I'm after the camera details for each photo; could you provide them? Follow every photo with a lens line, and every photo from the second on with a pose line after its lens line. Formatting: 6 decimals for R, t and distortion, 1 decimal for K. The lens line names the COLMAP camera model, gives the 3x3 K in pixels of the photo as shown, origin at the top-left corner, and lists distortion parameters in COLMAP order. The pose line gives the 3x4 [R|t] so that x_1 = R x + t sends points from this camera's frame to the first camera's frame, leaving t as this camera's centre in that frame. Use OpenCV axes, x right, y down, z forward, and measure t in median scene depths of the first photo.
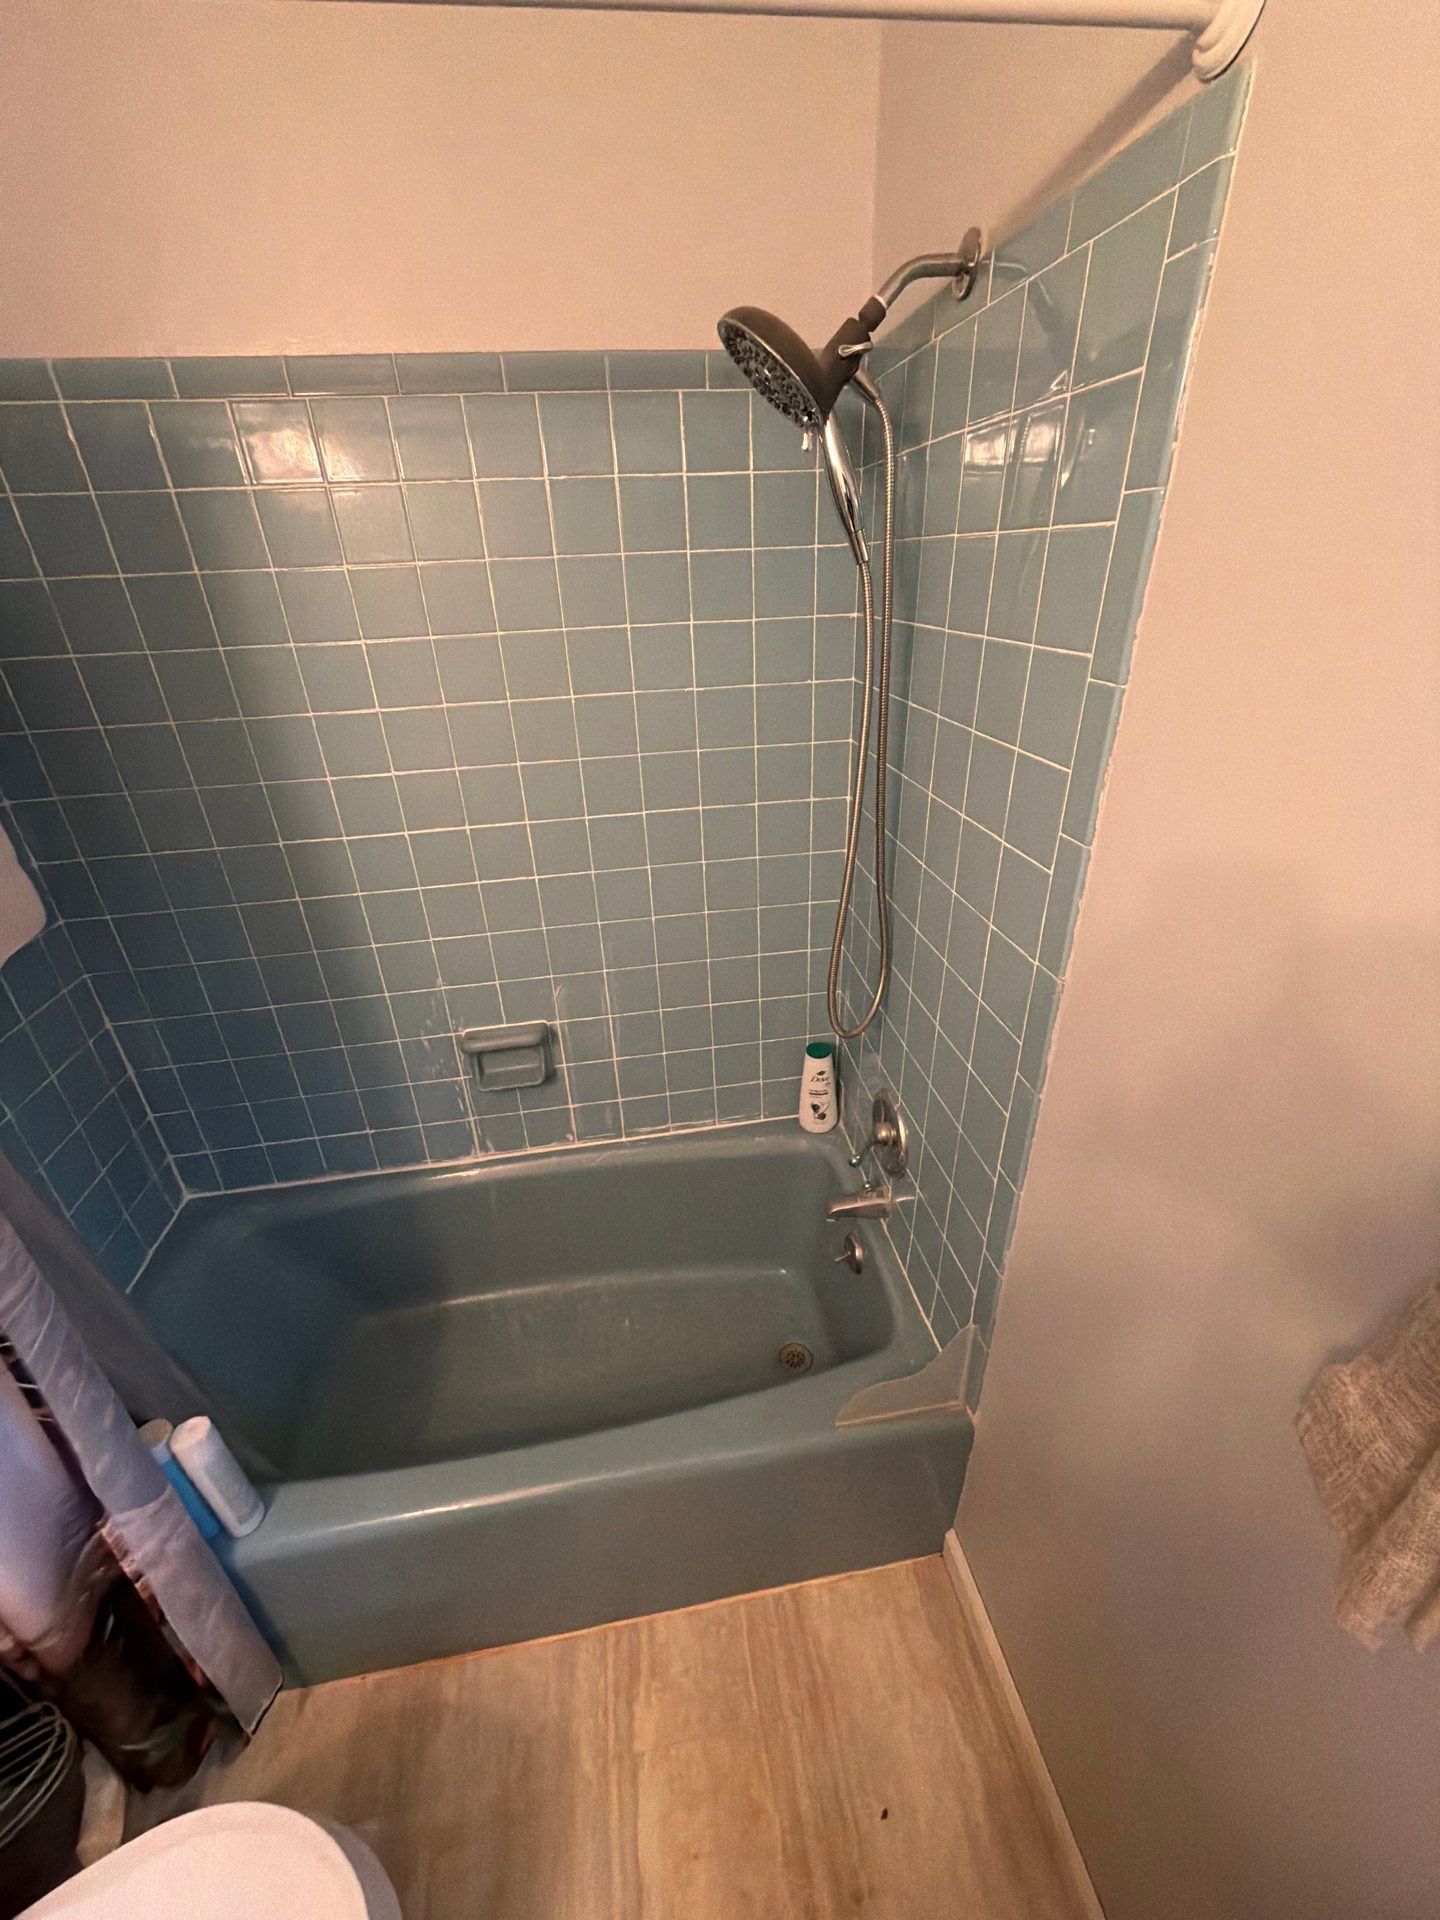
lens RADIAL K [[775.9, 0, 722.4], [0, 775.9, 960.4], [0, 0, 1]] dist [-0.000063, 0.000456]
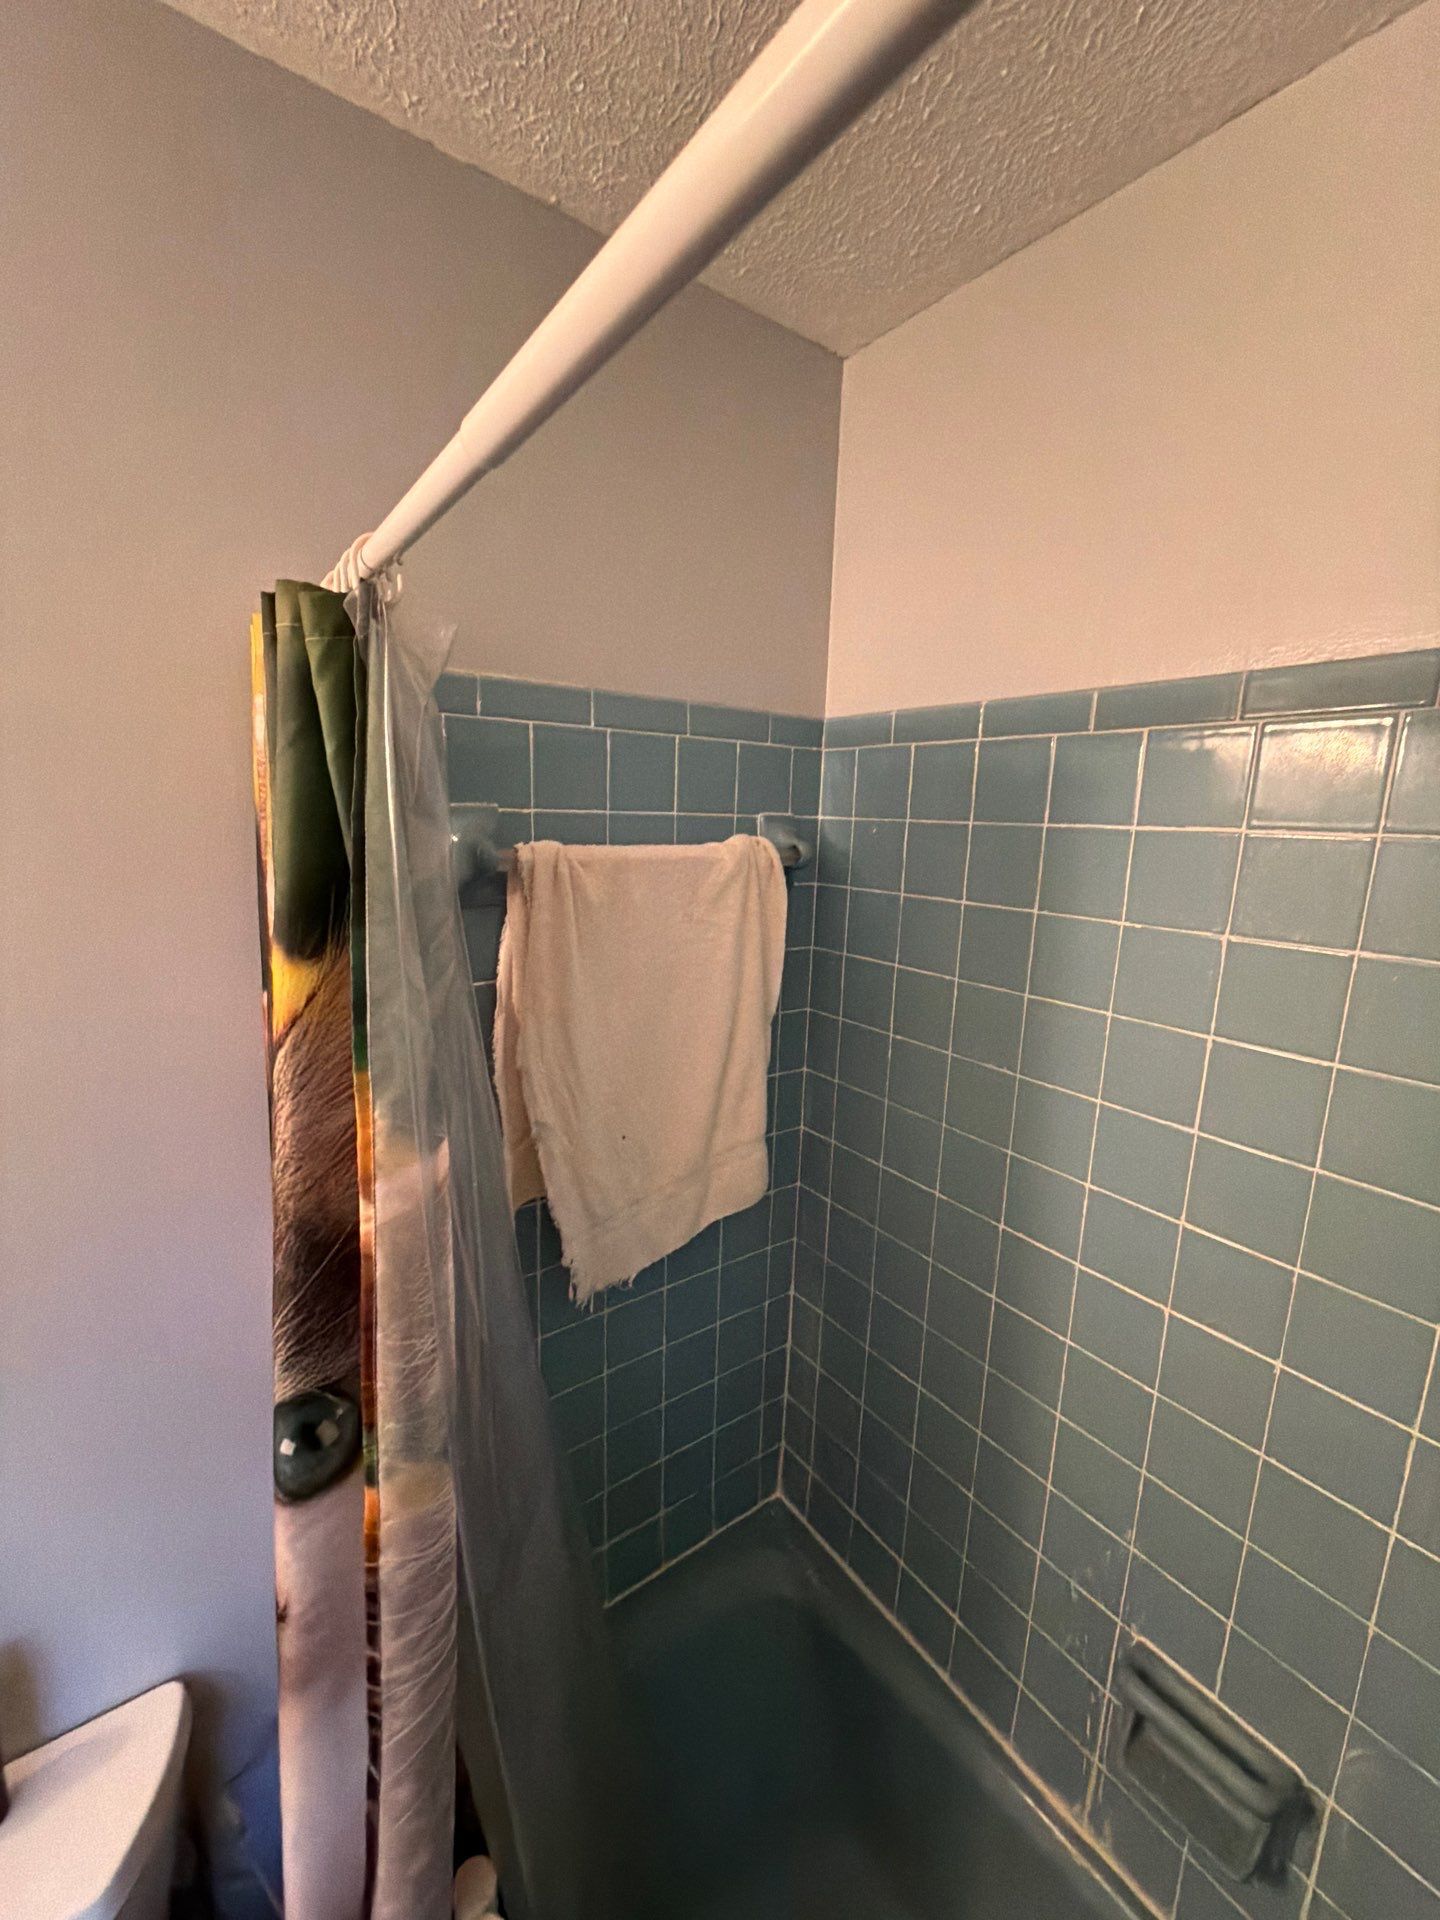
lens RADIAL K [[775.9, 0, 696.1], [0, 775.9, 962.4], [0, 0, 1]] dist [-0.000063, 0.000456]
pose [[0.413728, 0.217805, -0.883963, -0.076987], [-0.448300, 0.893822, 0.010413, -0.267154], [0.792374, 0.391973, 0.467441, 0.314784]]
